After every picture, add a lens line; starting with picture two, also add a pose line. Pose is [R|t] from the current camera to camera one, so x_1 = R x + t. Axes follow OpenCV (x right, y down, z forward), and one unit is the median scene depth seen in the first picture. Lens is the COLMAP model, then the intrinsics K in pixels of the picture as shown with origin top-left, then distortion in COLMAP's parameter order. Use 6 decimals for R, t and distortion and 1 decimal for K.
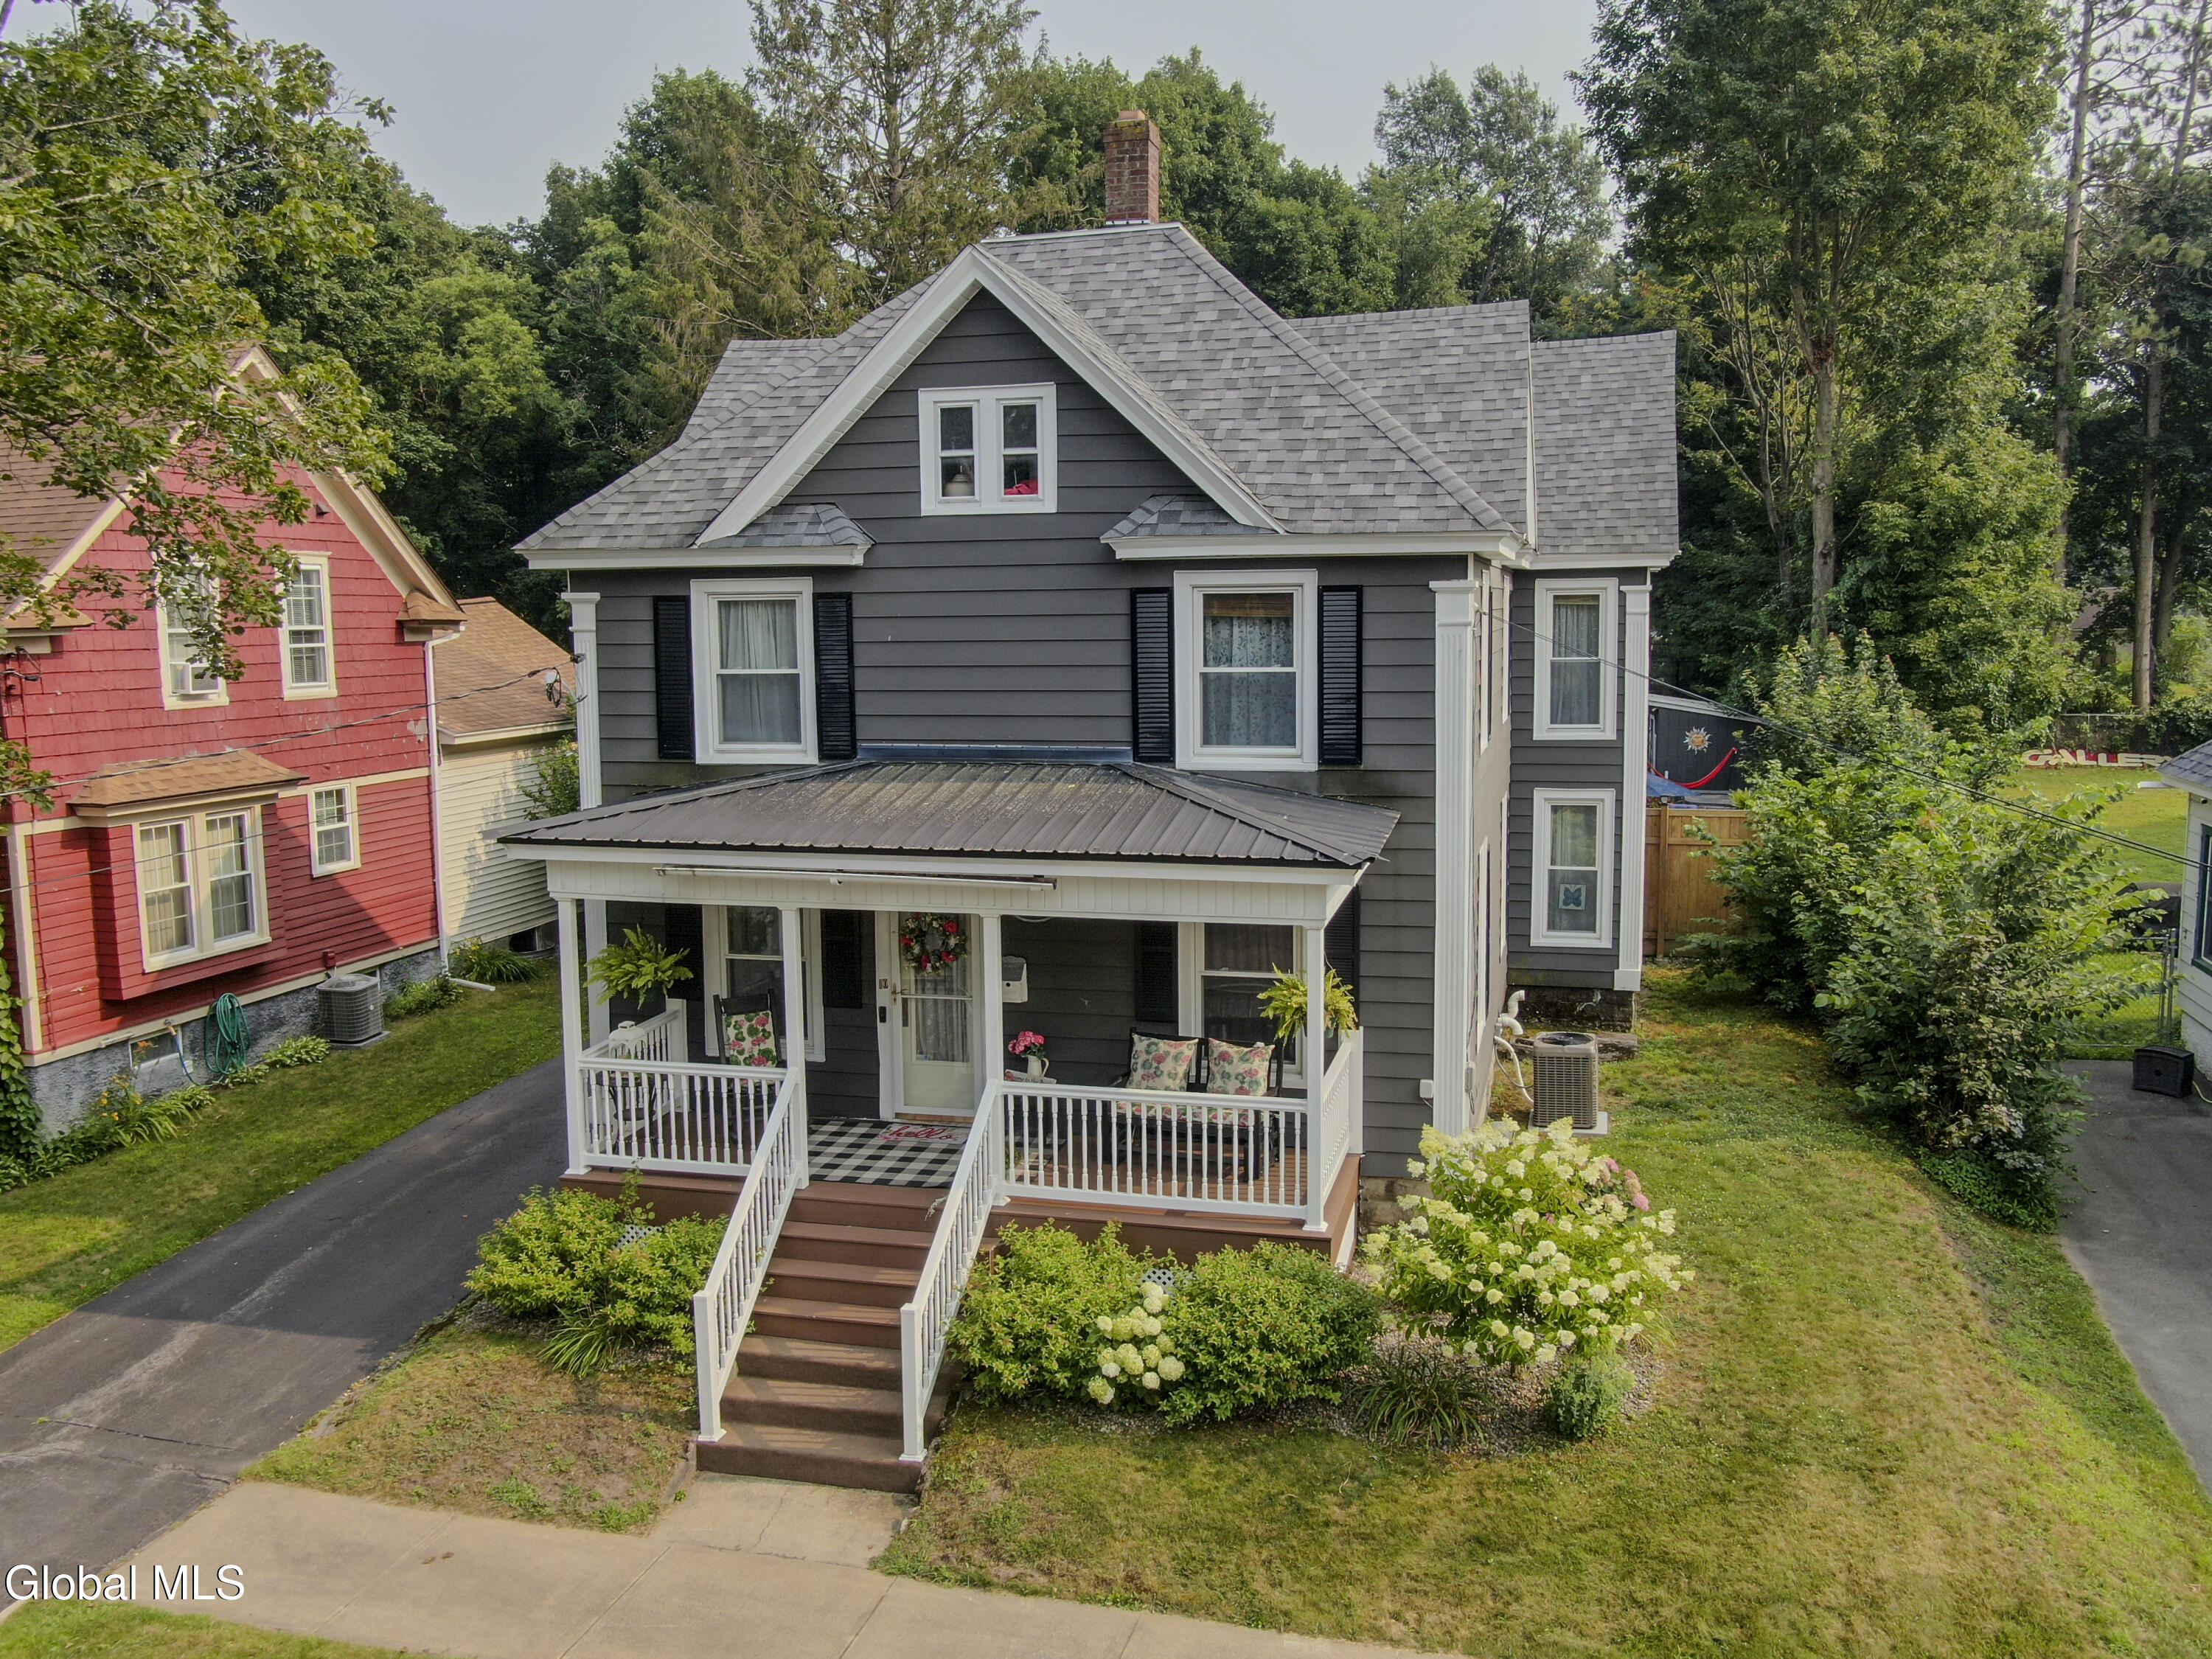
lens RADIAL K [[1860.7, 0, 1106.0], [0, 1860.7, 829.5], [0, 0, 1]] dist [-0.000552, 0.002656]
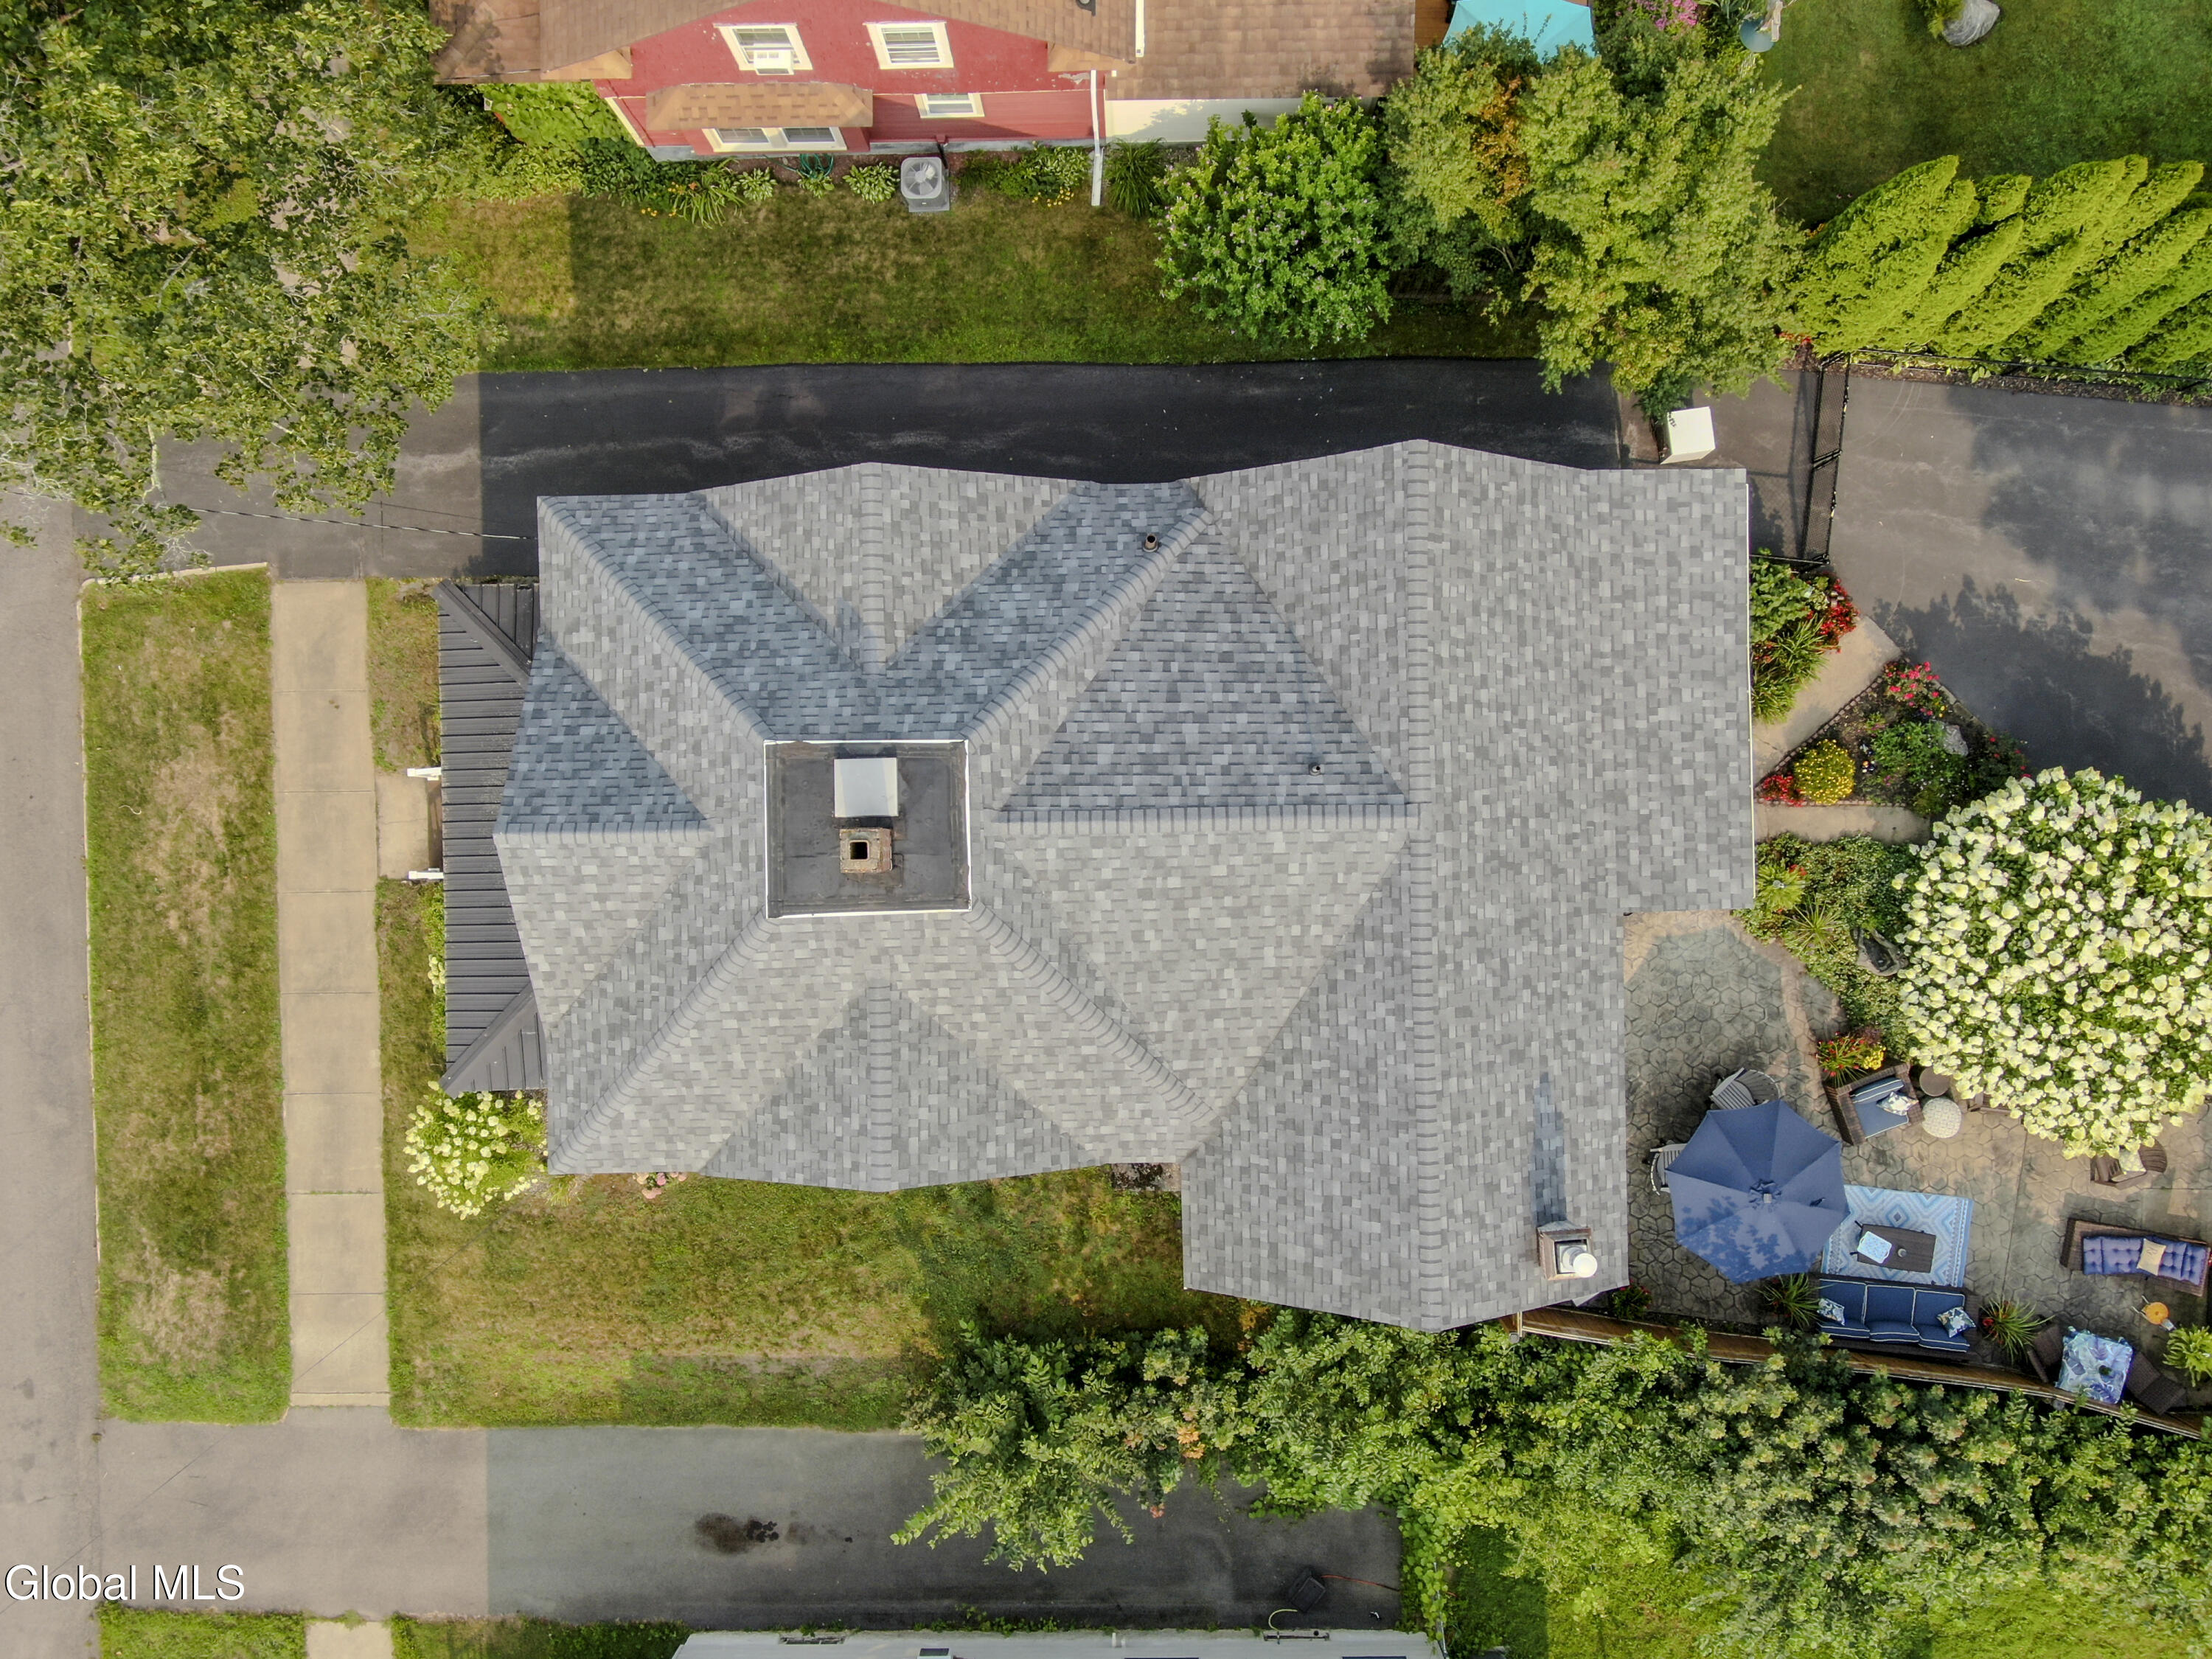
lens RADIAL K [[2364.0, 0, 1106.0], [0, 2364.0, 829.5], [0, 0, 1]] dist [0.043213, -0.170767]
pose [[0.268799, 0.963192, 0.002801, 0.045131], [-0.103630, 0.026029, 0.994275, -2.098446], [0.957605, -0.267551, 0.106812, 1.200180]]
